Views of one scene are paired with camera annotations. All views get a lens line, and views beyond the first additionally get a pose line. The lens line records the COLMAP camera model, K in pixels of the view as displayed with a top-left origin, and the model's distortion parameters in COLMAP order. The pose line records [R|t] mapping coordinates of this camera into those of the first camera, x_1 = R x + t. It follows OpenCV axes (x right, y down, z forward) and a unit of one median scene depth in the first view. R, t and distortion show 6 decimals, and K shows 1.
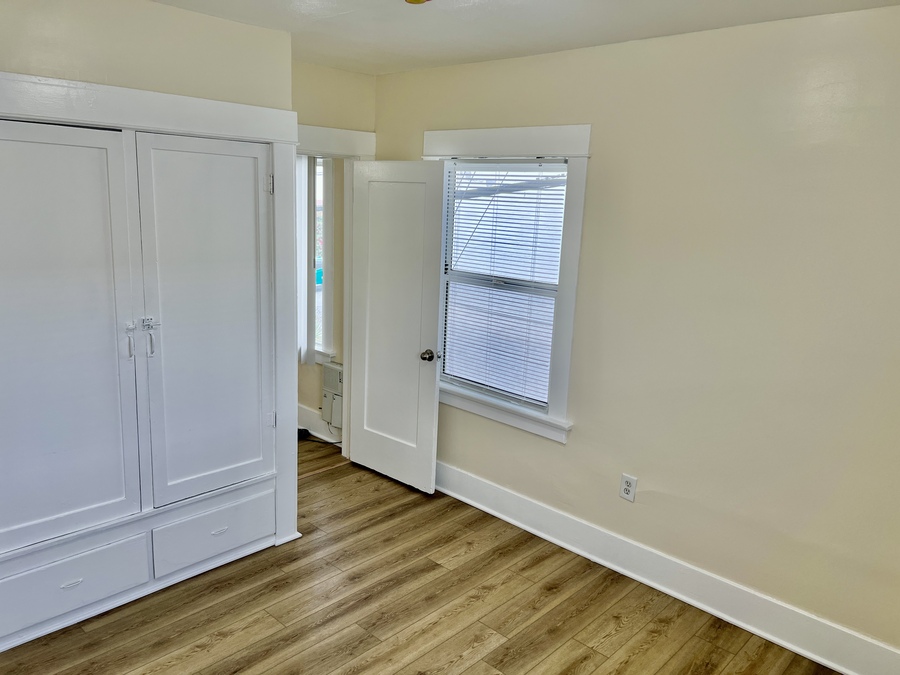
lens RADIAL K [[681.7, 0, 460.7], [0, 681.7, 336.7], [0, 0, 1]] dist [0.046510, -0.038469]
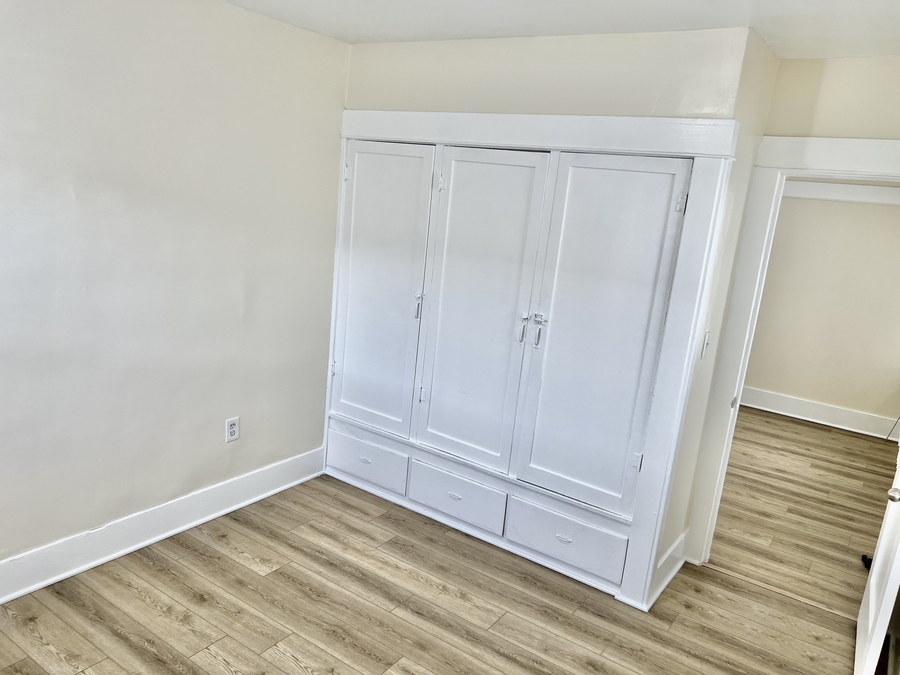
lens RADIAL K [[681.7, 0, 460.7], [0, 681.7, 336.7], [0, 0, 1]] dist [0.046510, -0.038469]
pose [[0.160919, 0.188798, -0.968742, 0.602146], [-0.288285, 0.947720, 0.136814, -0.103628], [0.943926, 0.257258, 0.206934, 0.623673]]
